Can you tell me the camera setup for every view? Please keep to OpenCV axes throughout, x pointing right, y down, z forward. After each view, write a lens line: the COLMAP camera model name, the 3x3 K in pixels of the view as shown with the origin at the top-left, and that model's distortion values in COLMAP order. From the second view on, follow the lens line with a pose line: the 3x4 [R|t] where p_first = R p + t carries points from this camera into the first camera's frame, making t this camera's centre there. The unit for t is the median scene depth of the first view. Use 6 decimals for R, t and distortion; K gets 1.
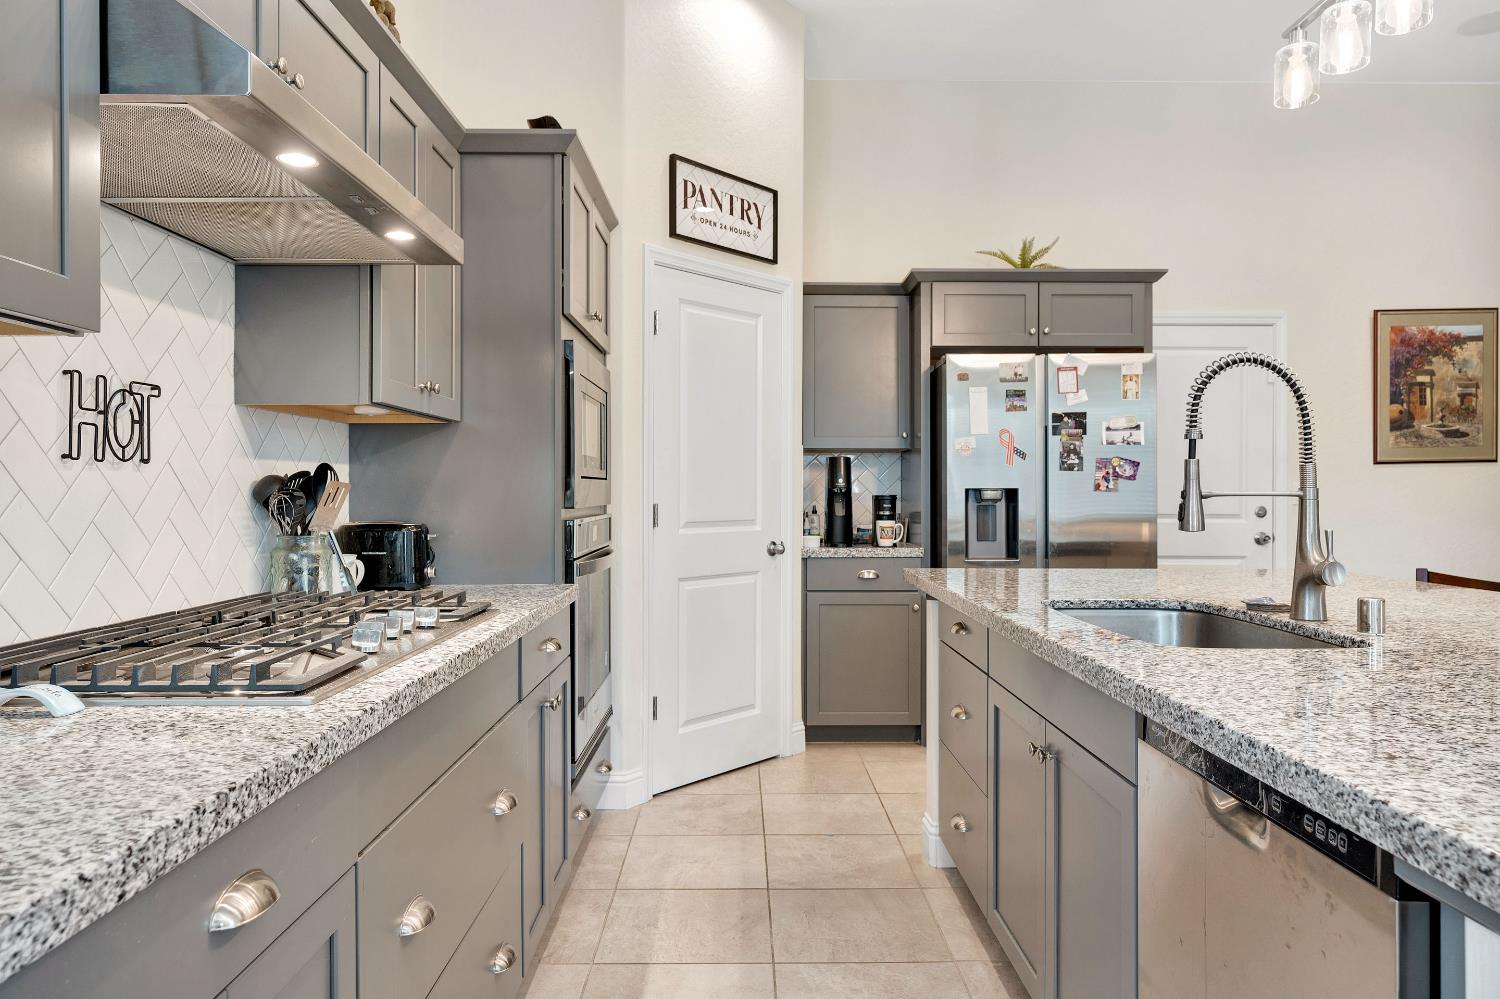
lens RADIAL K [[947.9, 0, 754.2], [0, 947.9, 491.2], [0, 0, 1]] dist [-0.004041, 0.001531]
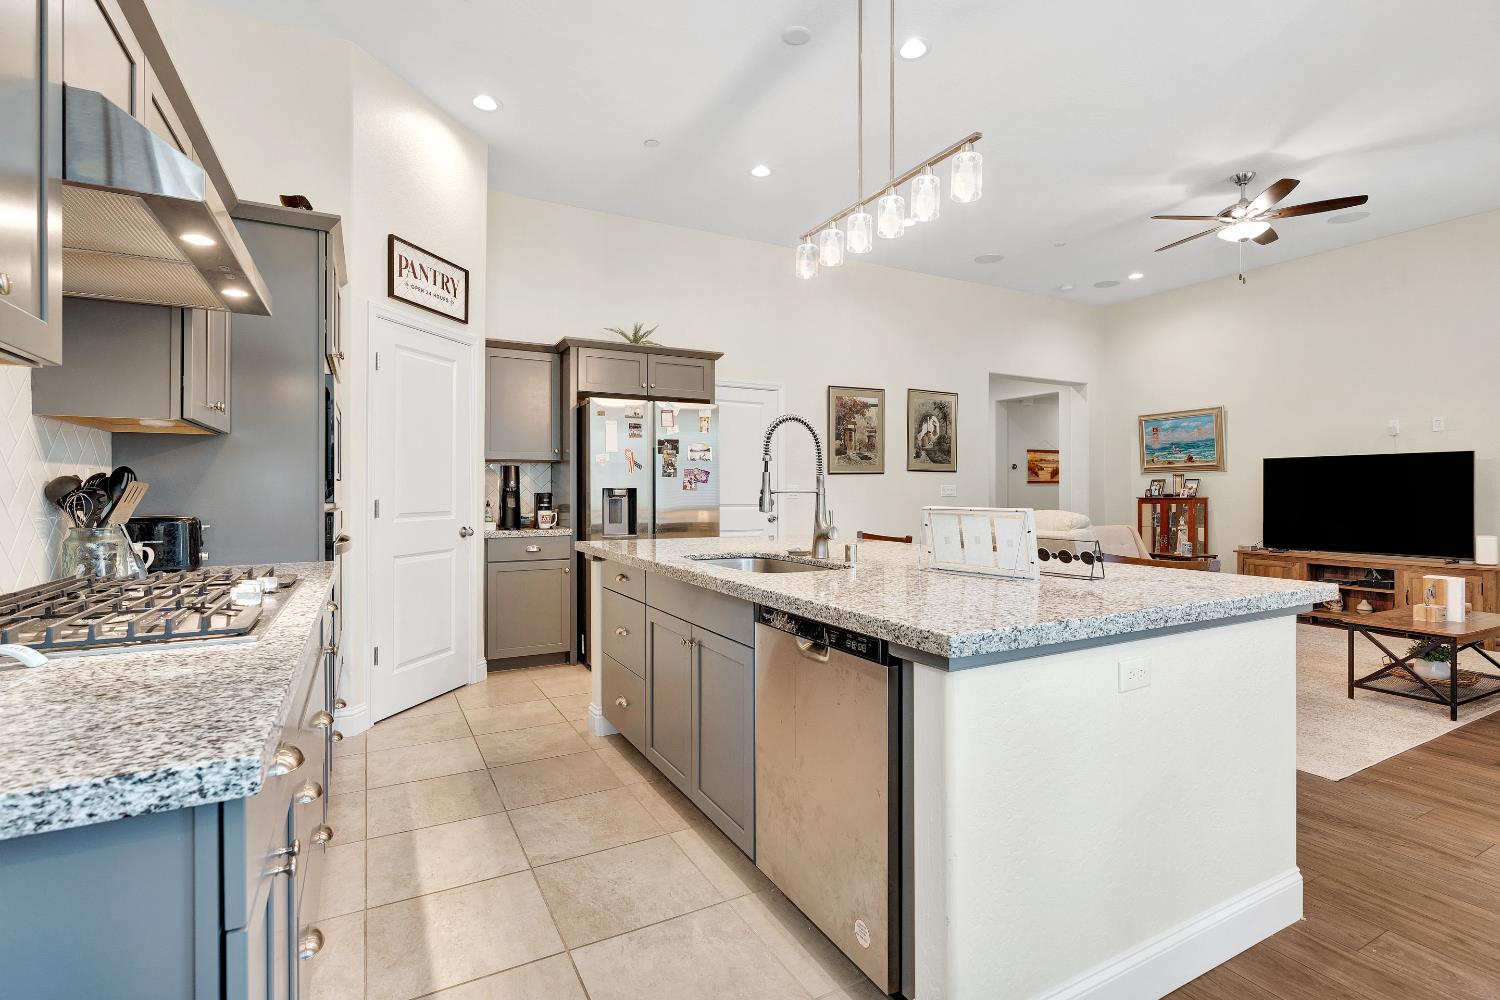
lens RADIAL K [[688.8, 0, 742.3], [0, 688.8, 487.4], [0, 0, 1]] dist [-0.008186, 0.002088]
pose [[0.888923, 0.001443, 0.458054, -0.113607], [0.000392, 0.999992, -0.003913, 0.000357], [-0.458056, 0.003658, 0.888916, -0.093115]]
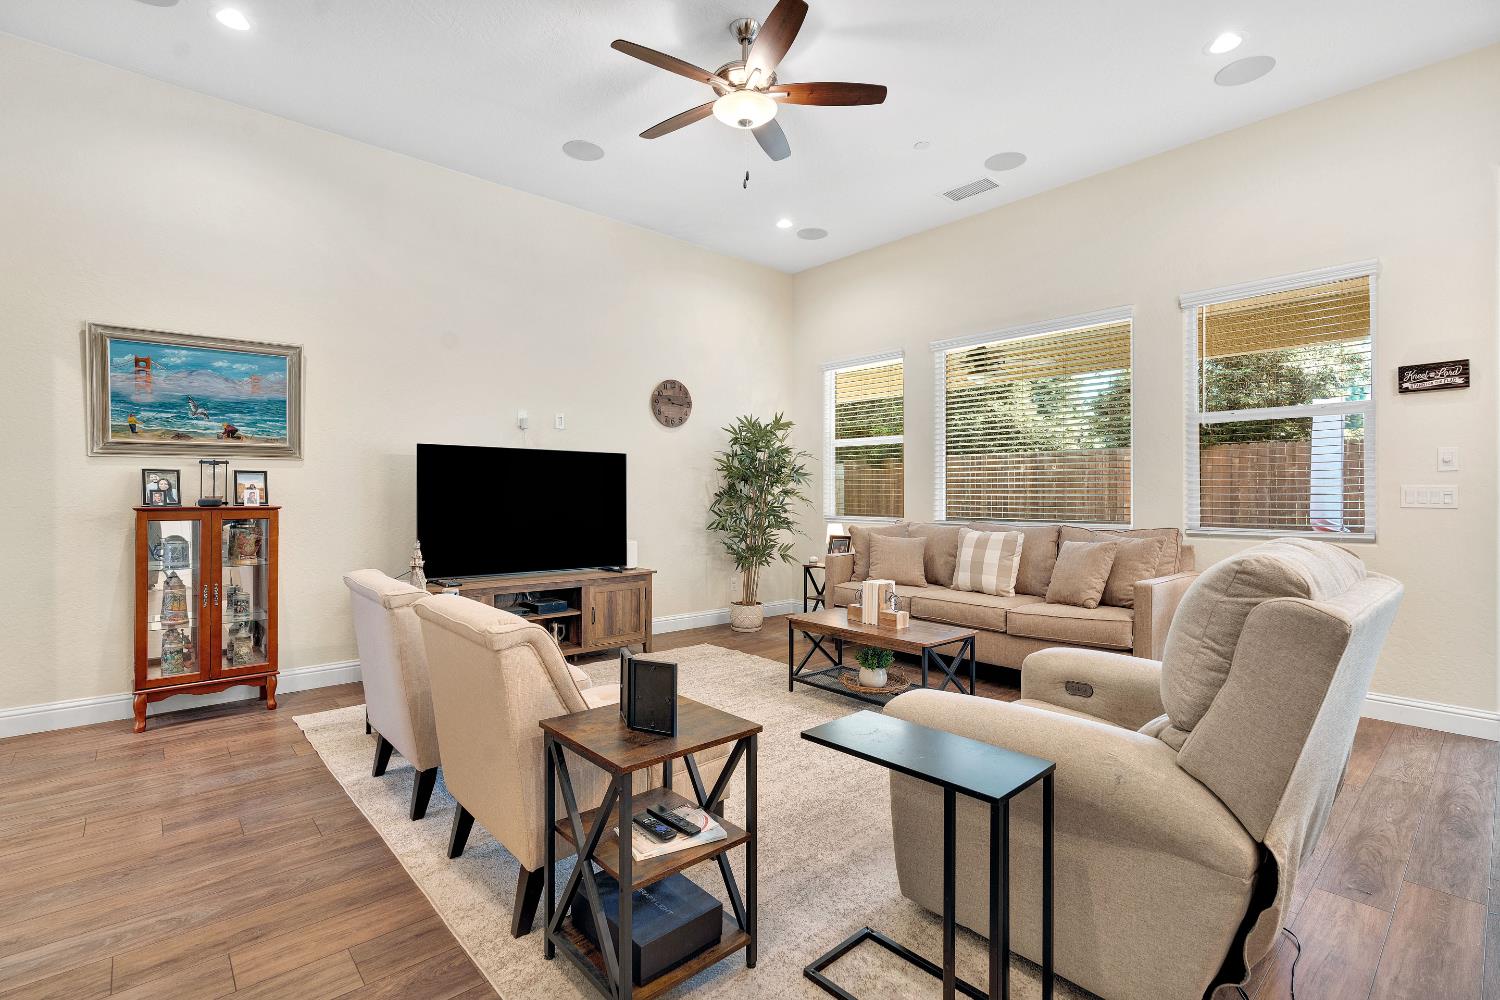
lens RADIAL K [[688.8, 0, 745.5], [0, 688.8, 494.1], [0, 0, 1]] dist [-0.008186, 0.002088]
pose [[-0.660298, -0.002450, 0.750999, 0.877074], [-0.003989, 0.999992, -0.000245, 0.000999], [-0.750993, -0.003158, -0.660303, 1.541053]]
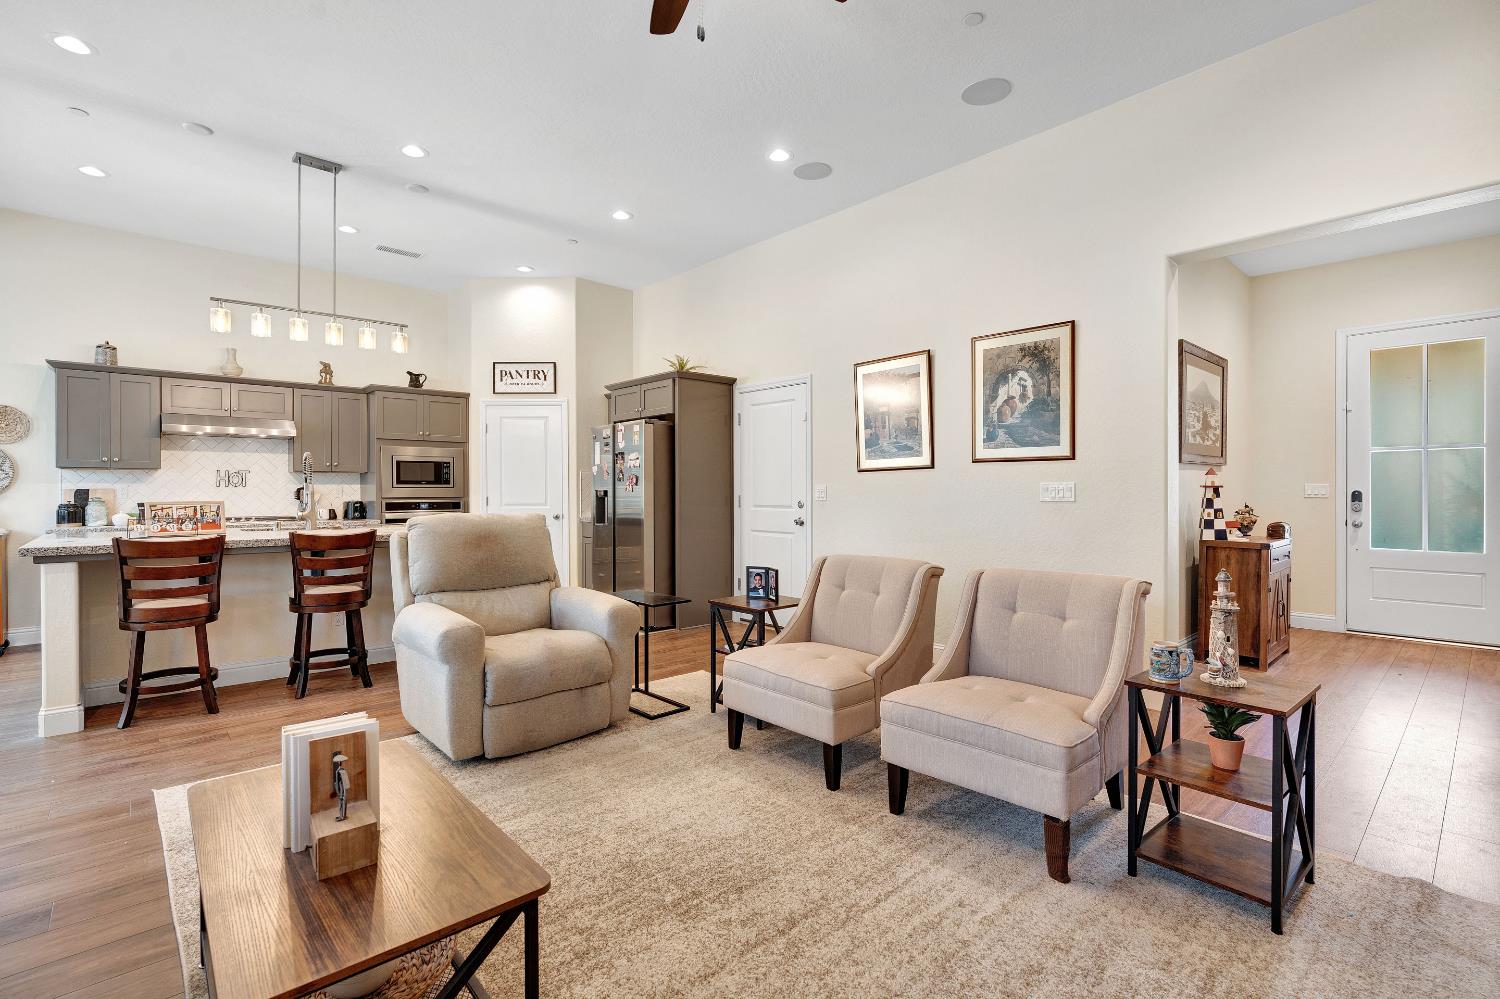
lens RADIAL K [[688.8, 0, 749.3], [0, 688.8, 497.8], [0, 0, 1]] dist [-0.008186, 0.002088]
pose [[0.667999, 0.006613, -0.744133, 2.311305], [0.001957, 0.999941, 0.010644, -0.002406], [0.744160, -0.008566, 0.667947, 0.327410]]
